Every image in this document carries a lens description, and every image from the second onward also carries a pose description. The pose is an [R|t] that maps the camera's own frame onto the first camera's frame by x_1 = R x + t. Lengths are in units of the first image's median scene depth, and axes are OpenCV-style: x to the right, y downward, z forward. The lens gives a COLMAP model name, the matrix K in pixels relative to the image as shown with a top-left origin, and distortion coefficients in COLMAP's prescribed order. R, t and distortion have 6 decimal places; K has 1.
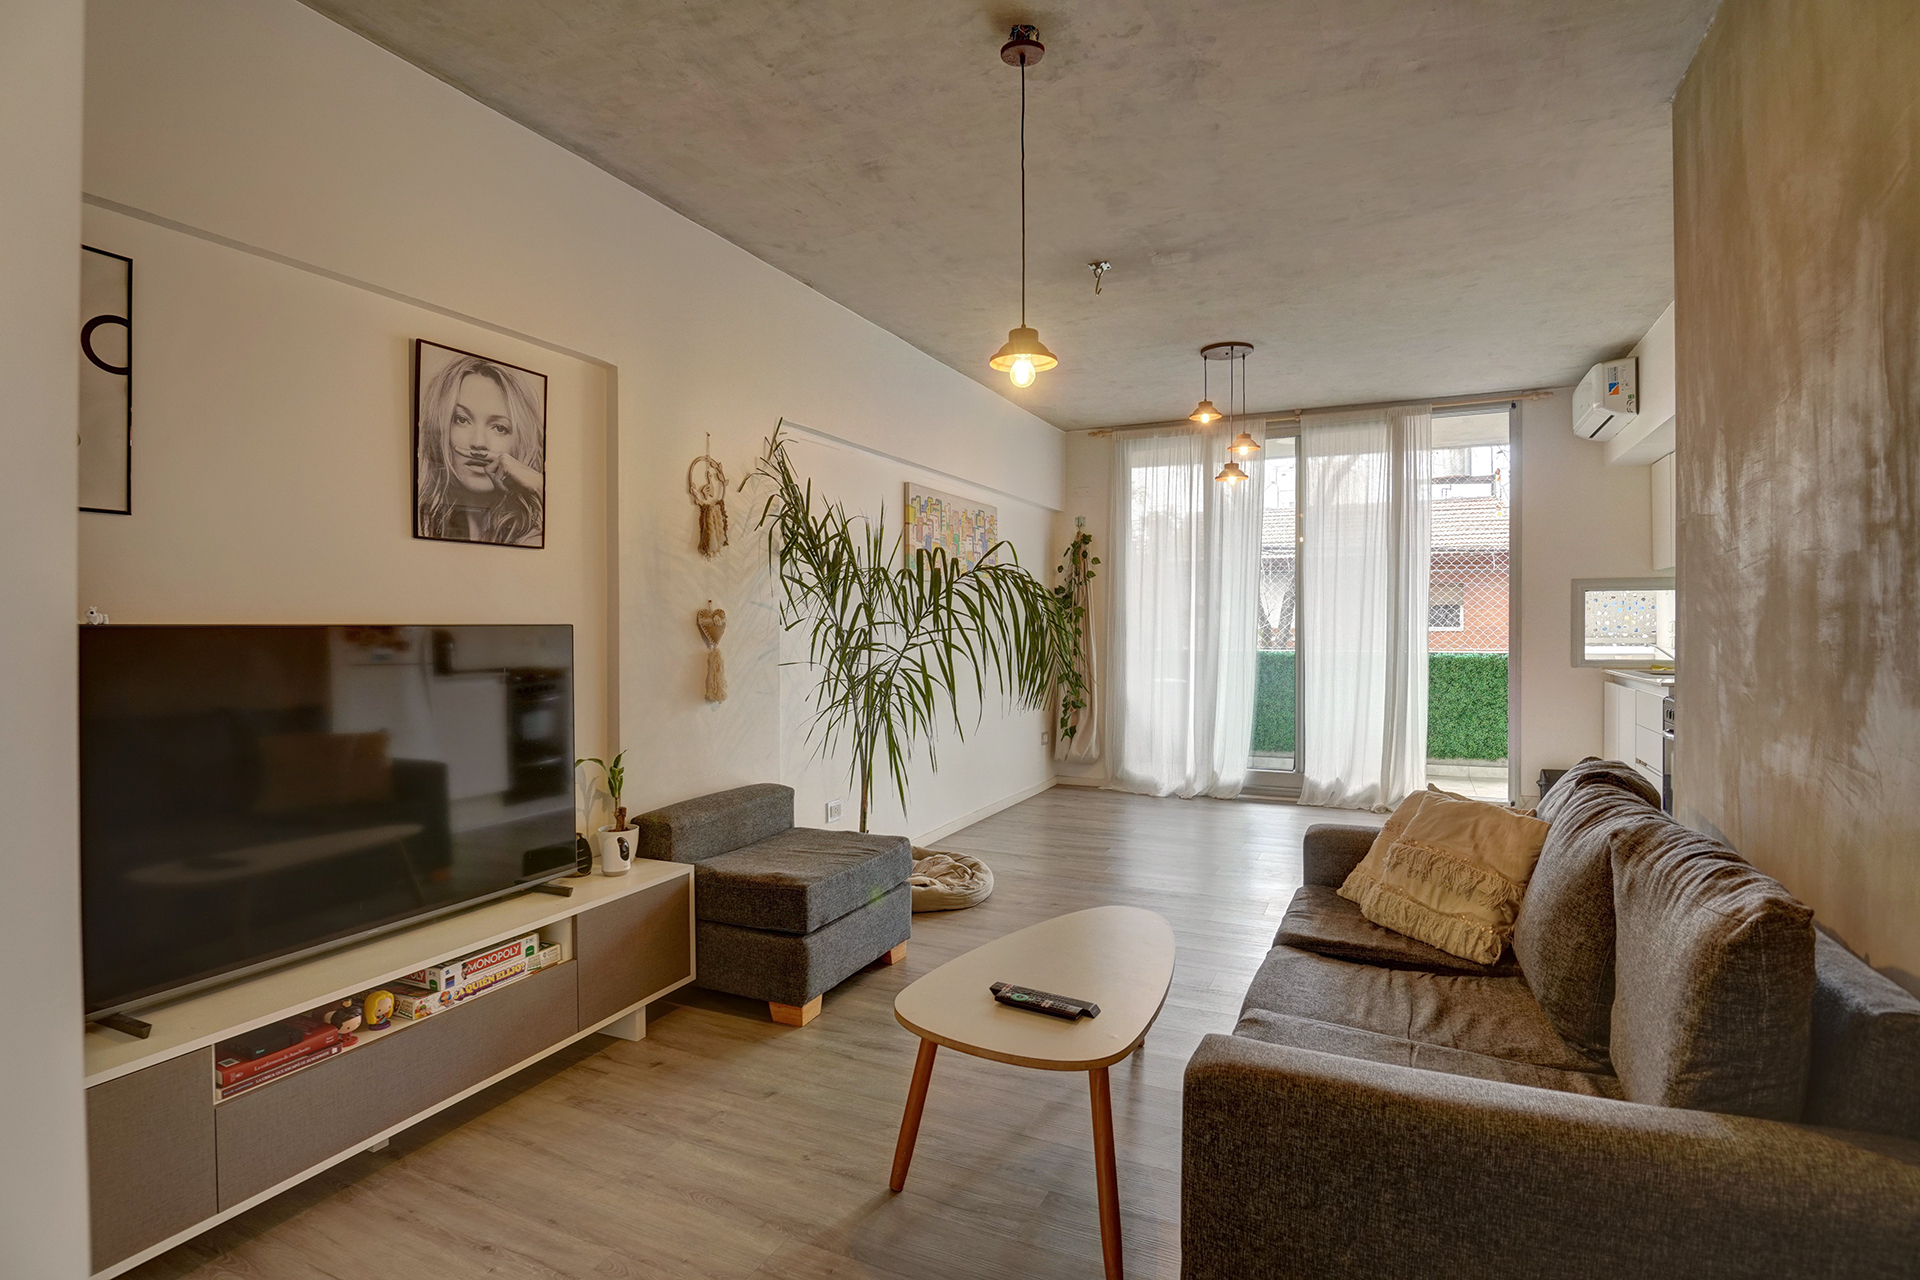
lens RADIAL K [[954.0, 0, 946.6], [0, 954.0, 636.7], [0, 0, 1]] dist [-0.011784, -0.007018]
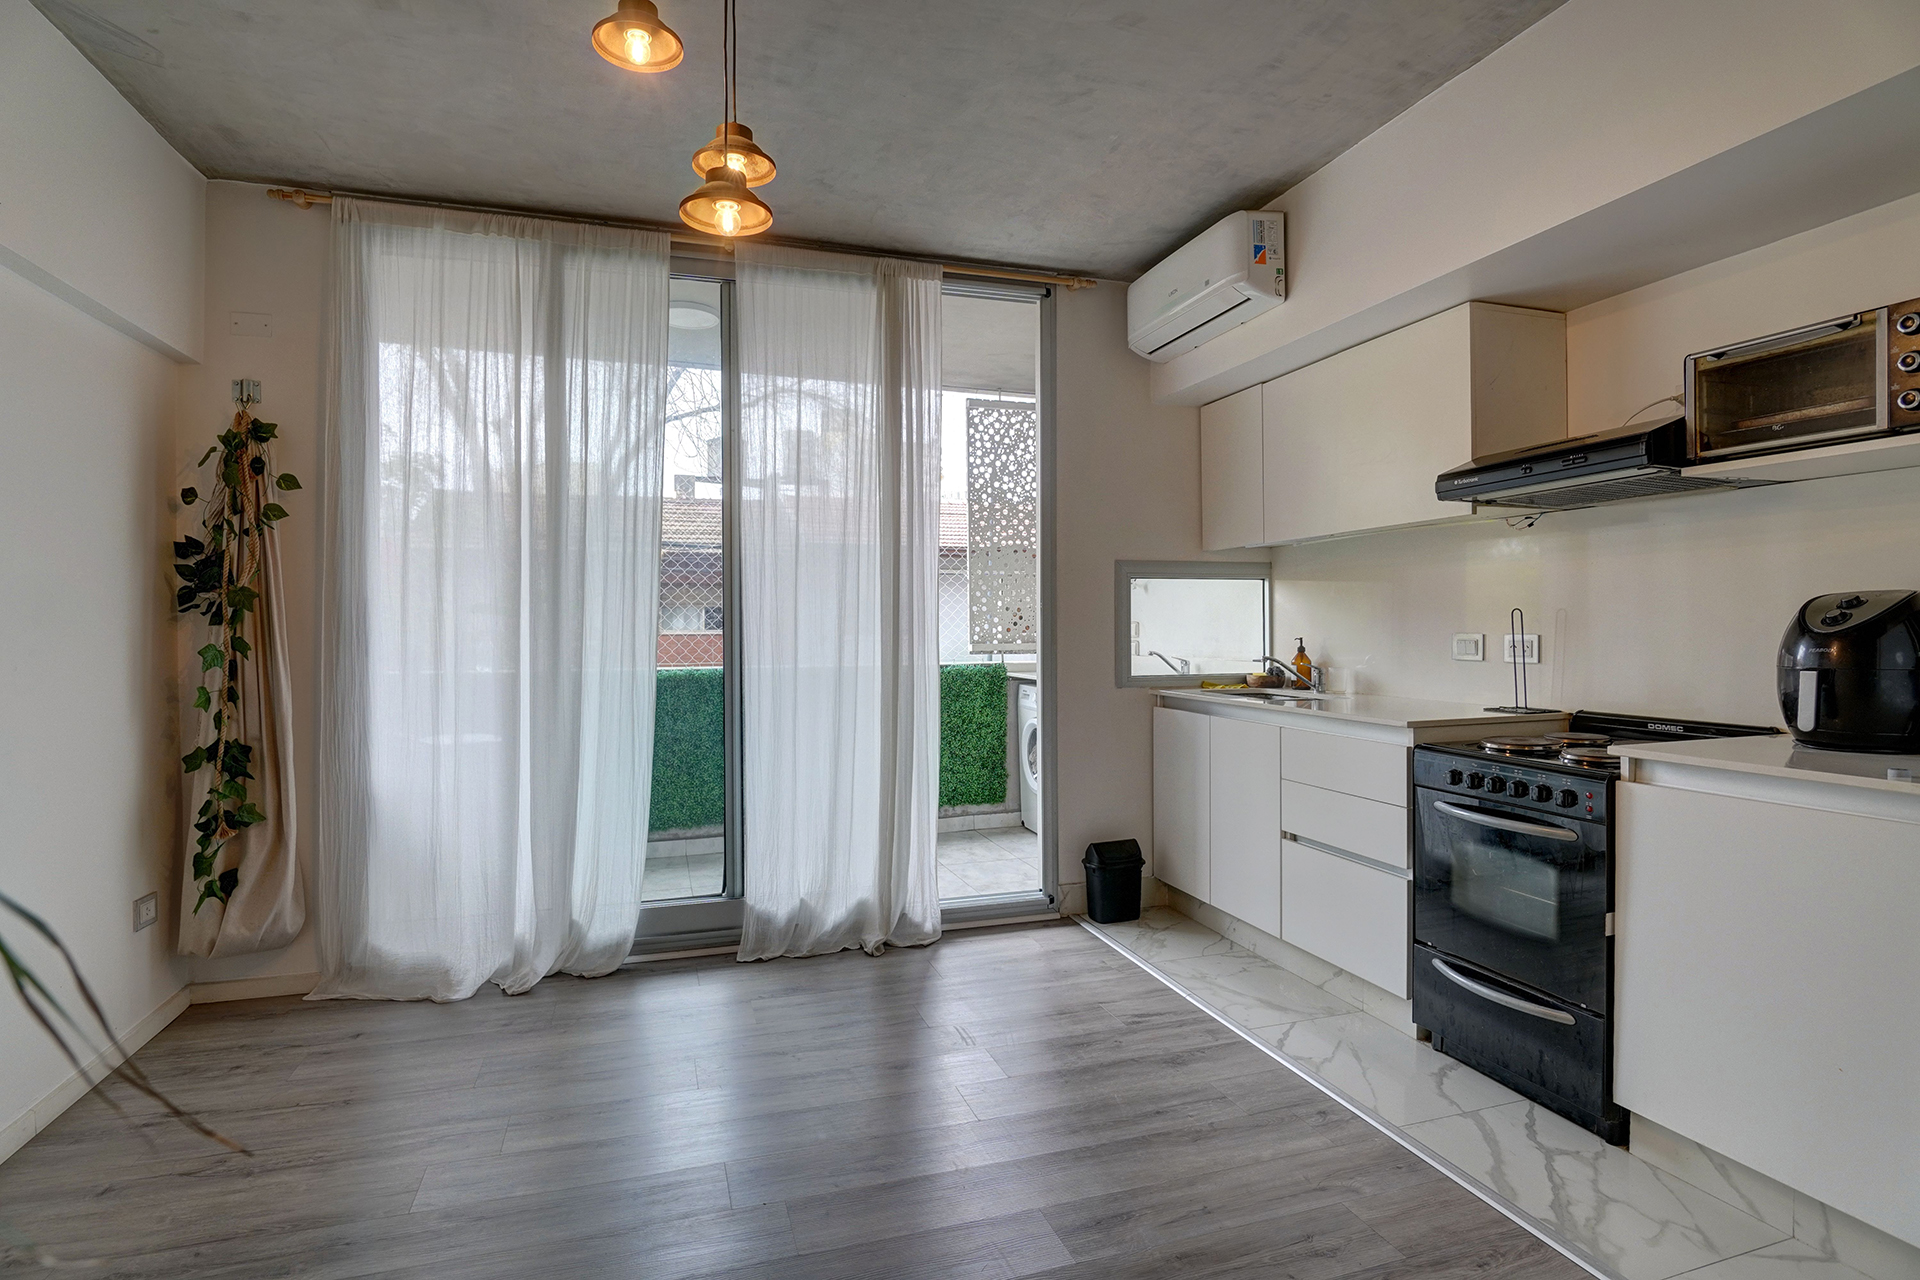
lens RADIAL K [[954.0, 0, 946.6], [0, 954.0, 636.7], [0, 0, 1]] dist [-0.011784, -0.007018]
pose [[0.731227, -0.008664, 0.682079, 0.149922], [0.011409, 0.999935, 0.000471, -0.010841], [-0.682039, 0.007438, 0.731278, 0.889019]]
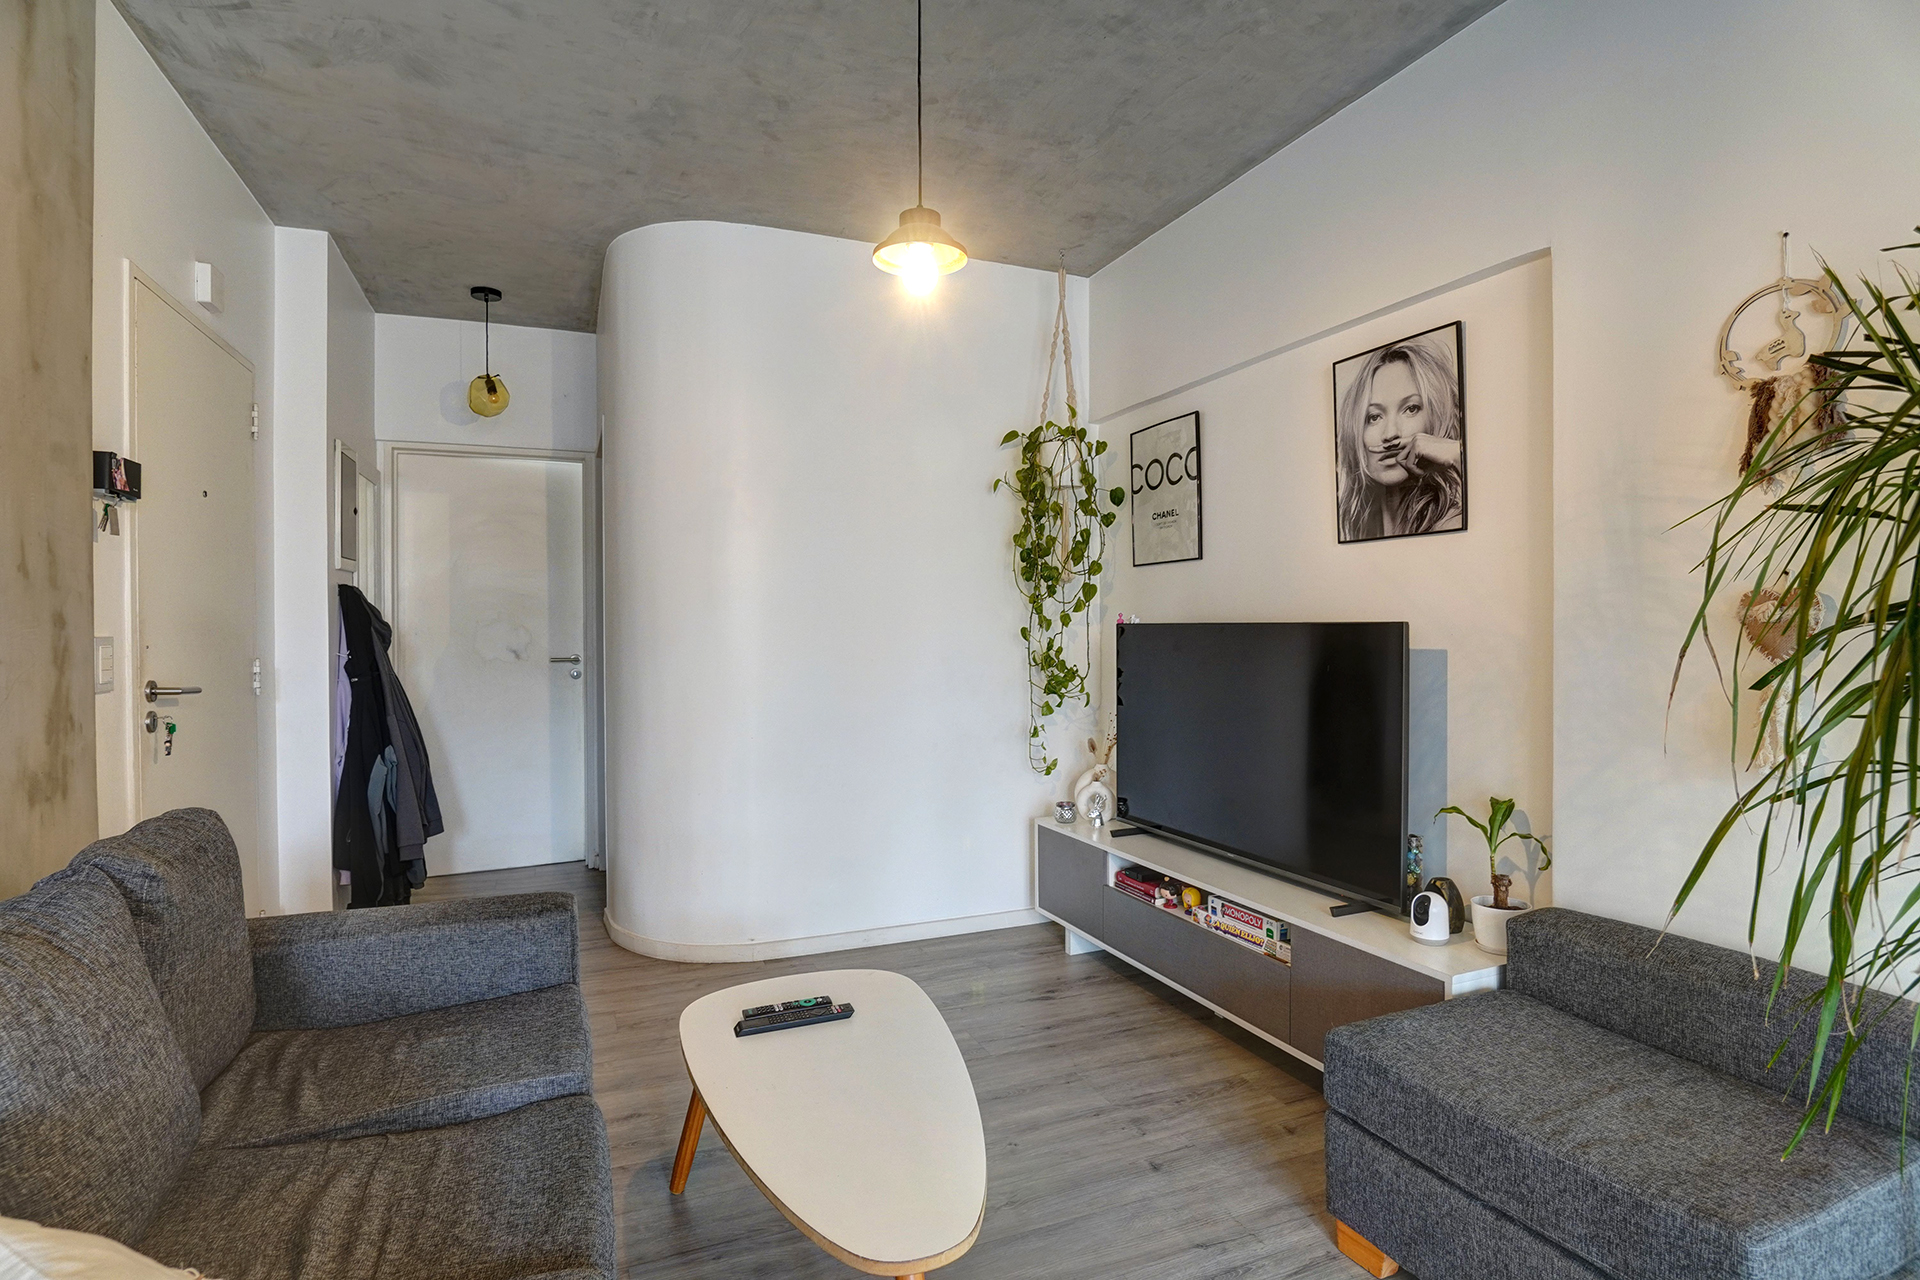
lens RADIAL K [[954.0, 0, 946.6], [0, 954.0, 636.7], [0, 0, 1]] dist [-0.011784, -0.007018]
pose [[-0.674900, 0.013928, -0.737777, 0.373679], [-0.002350, 0.999776, 0.021024, -0.012127], [0.737905, 0.015923, -0.674717, 0.936331]]
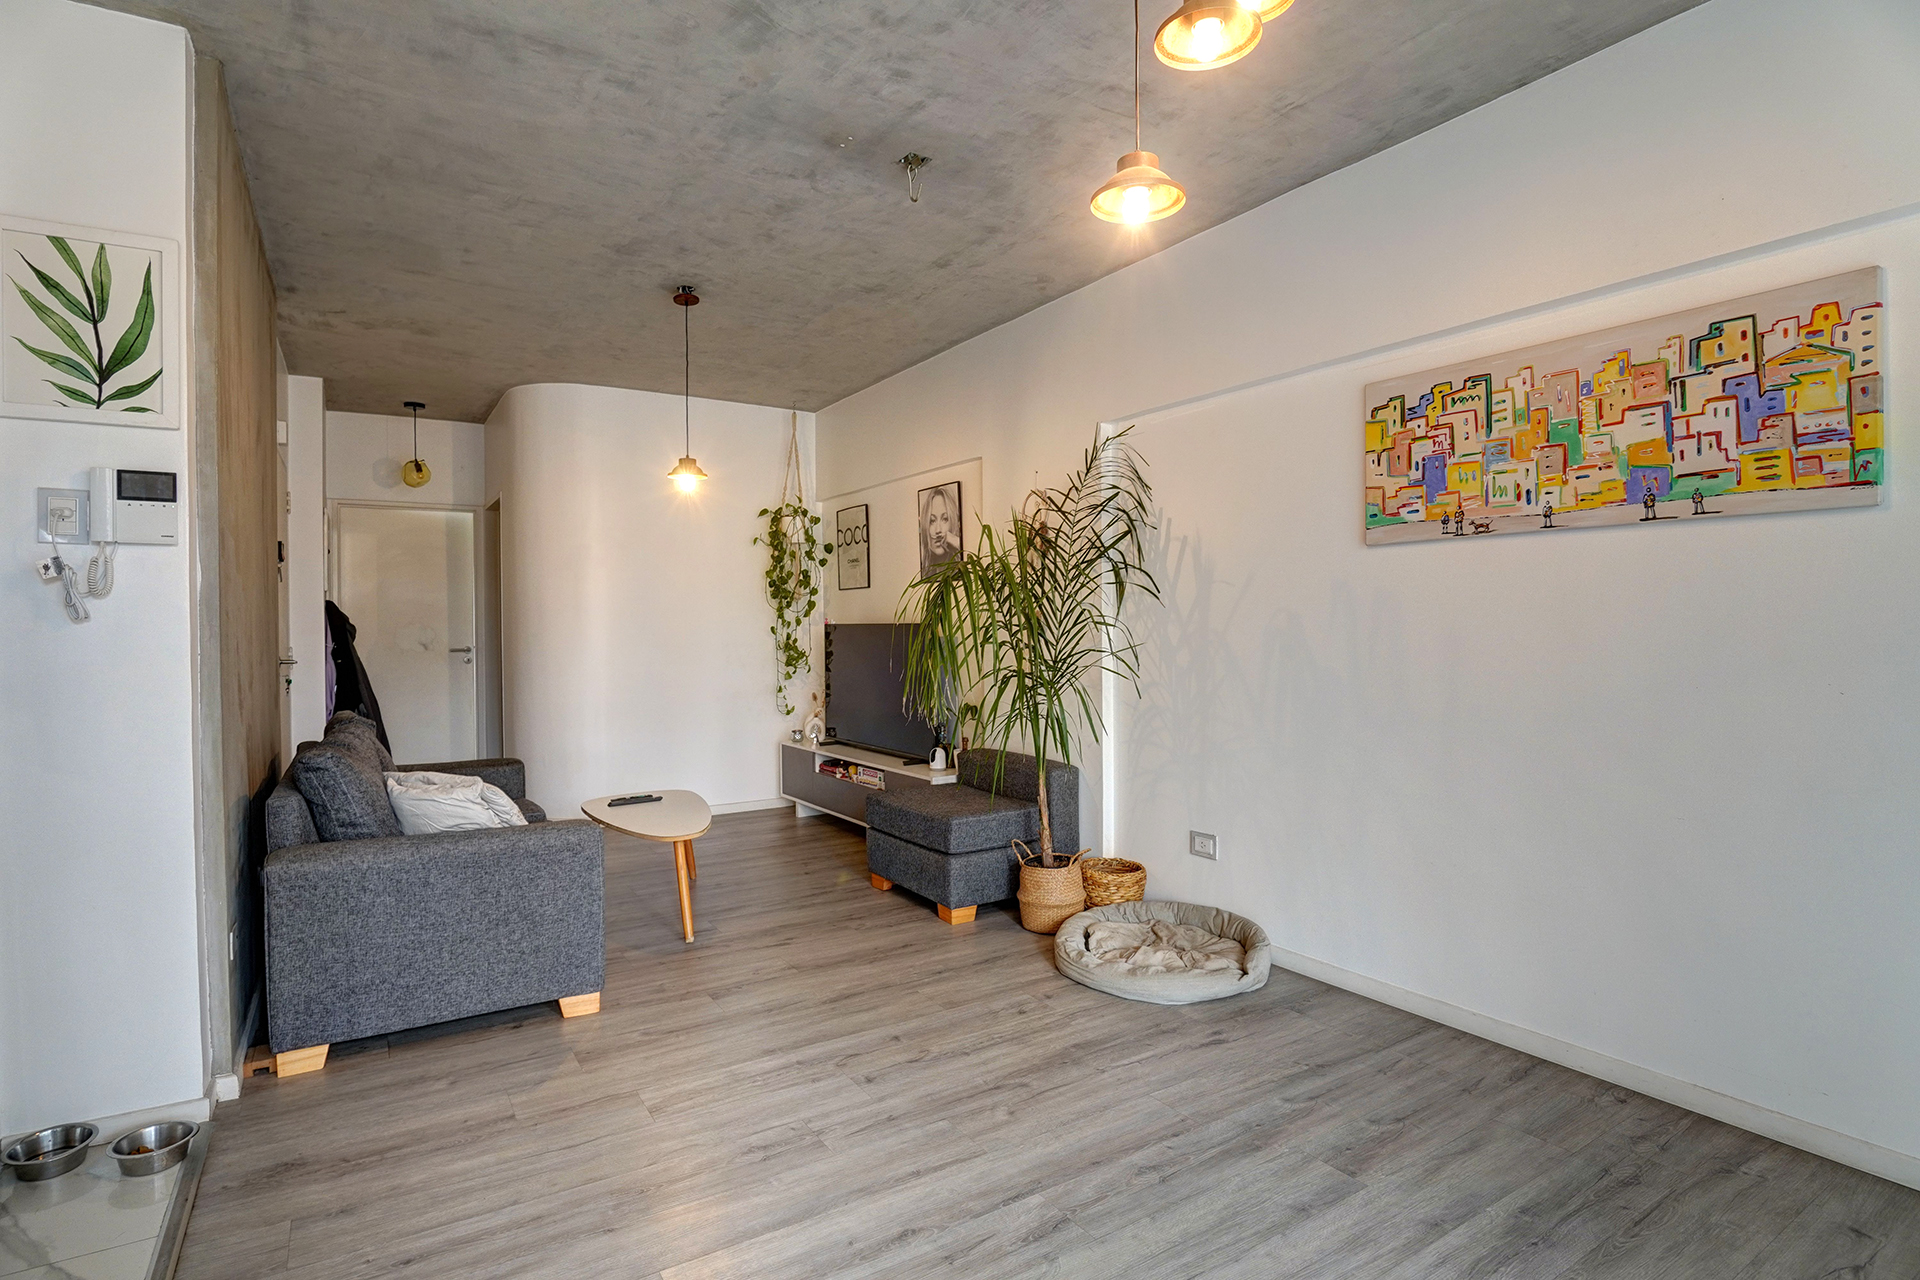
lens RADIAL K [[954.0, 0, 946.6], [0, 954.0, 636.7], [0, 0, 1]] dist [-0.011784, -0.007018]
pose [[-0.536491, 0.017732, -0.843719, 0.818317], [-0.001256, 0.999761, 0.021810, -0.019968], [0.843905, 0.012761, -0.536341, 1.464452]]
